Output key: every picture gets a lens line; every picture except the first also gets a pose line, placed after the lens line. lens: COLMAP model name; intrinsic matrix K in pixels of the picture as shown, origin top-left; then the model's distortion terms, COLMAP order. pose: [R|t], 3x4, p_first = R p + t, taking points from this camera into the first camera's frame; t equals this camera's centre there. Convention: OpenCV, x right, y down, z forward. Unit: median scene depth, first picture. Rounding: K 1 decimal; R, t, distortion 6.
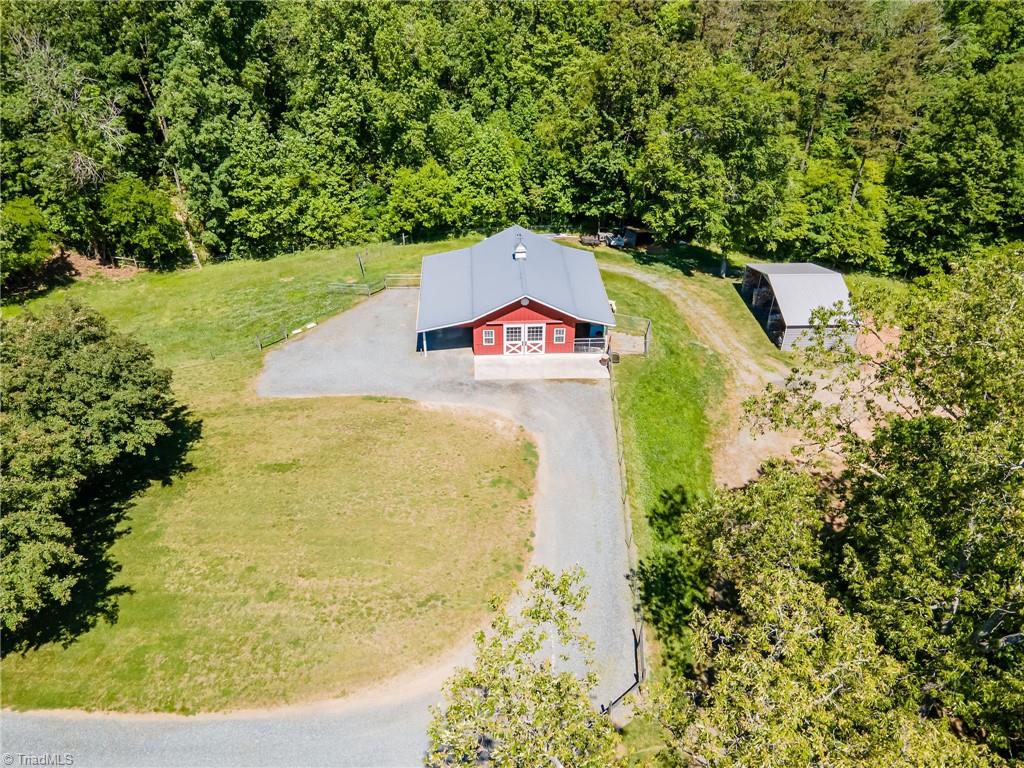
lens RADIAL K [[761.1, 0, 512.0], [0, 761.1, 384.0], [0, 0, 1]] dist [0.007805, 0.034897]
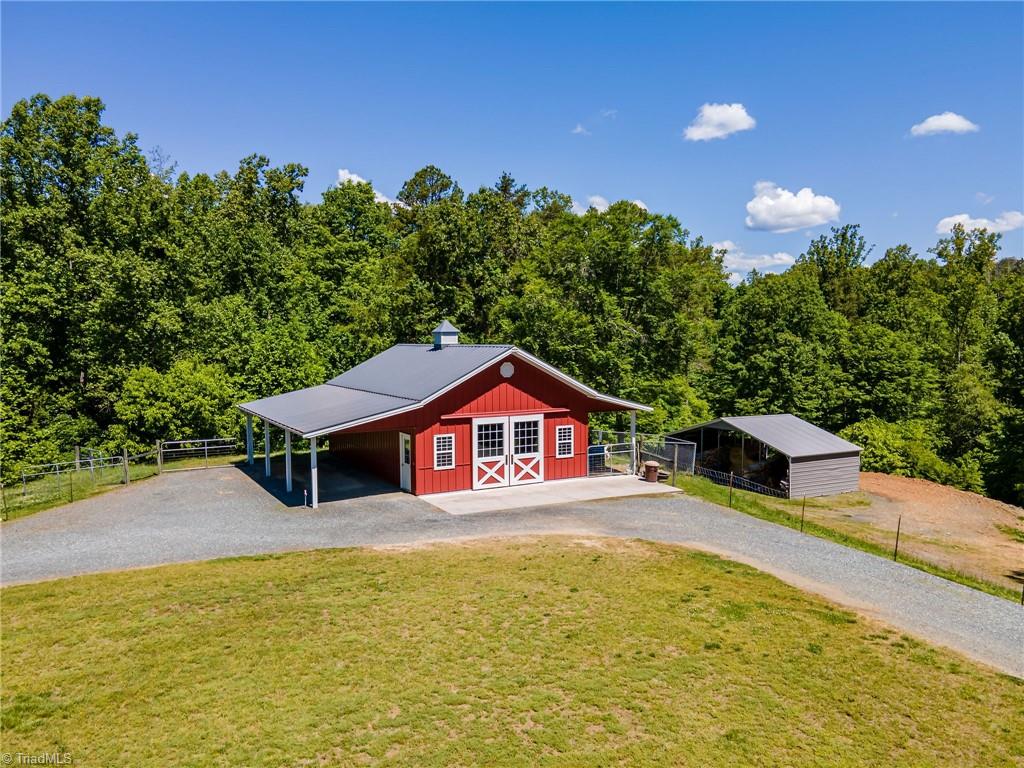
lens RADIAL K [[766.3, 0, 510.8], [0, 766.3, 354.9], [0, 0, 1]] dist [0.031024, 0.003443]
pose [[0.899595, -0.020966, 0.436222, -0.152945], [0.254872, 0.836310, -0.485412, 0.102764], [-0.354640, 0.547855, 0.757684, 0.416424]]
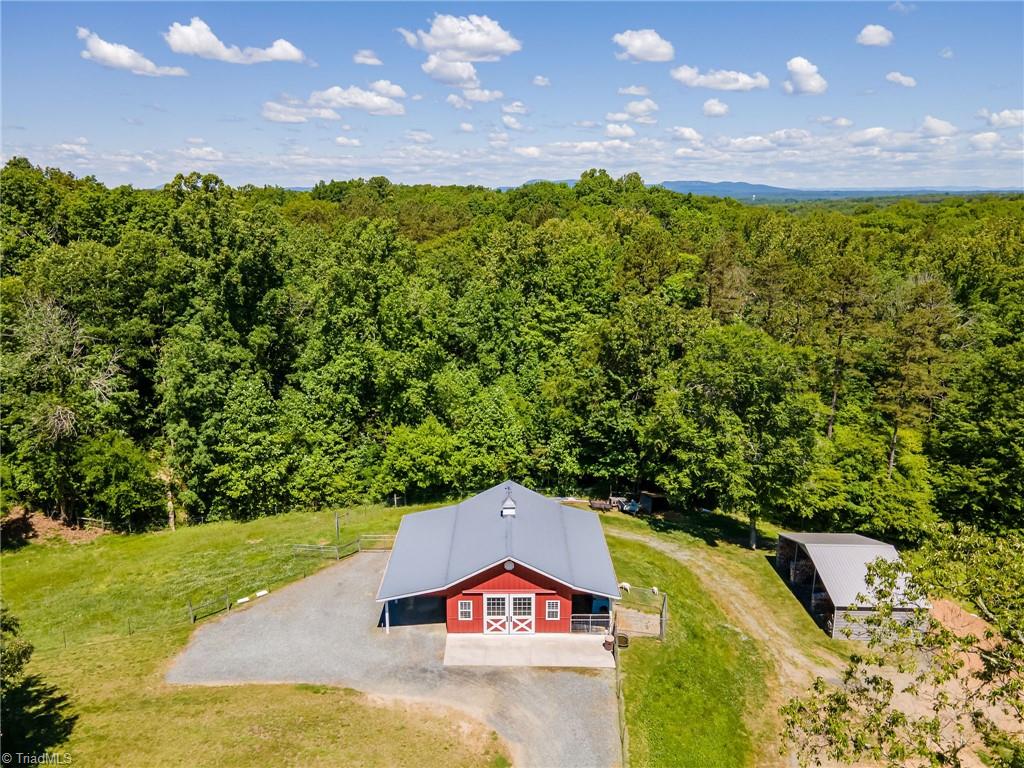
lens RADIAL K [[756.0, 0, 512.0], [0, 756.0, 384.0], [0, 0, 1]] dist [0.039736, 0.002585]
pose [[0.998937, 0.007576, -0.045479, 0.039907], [-0.023351, 0.933672, -0.357367, 0.001690], [0.039755, 0.358049, 0.932856, 0.110644]]
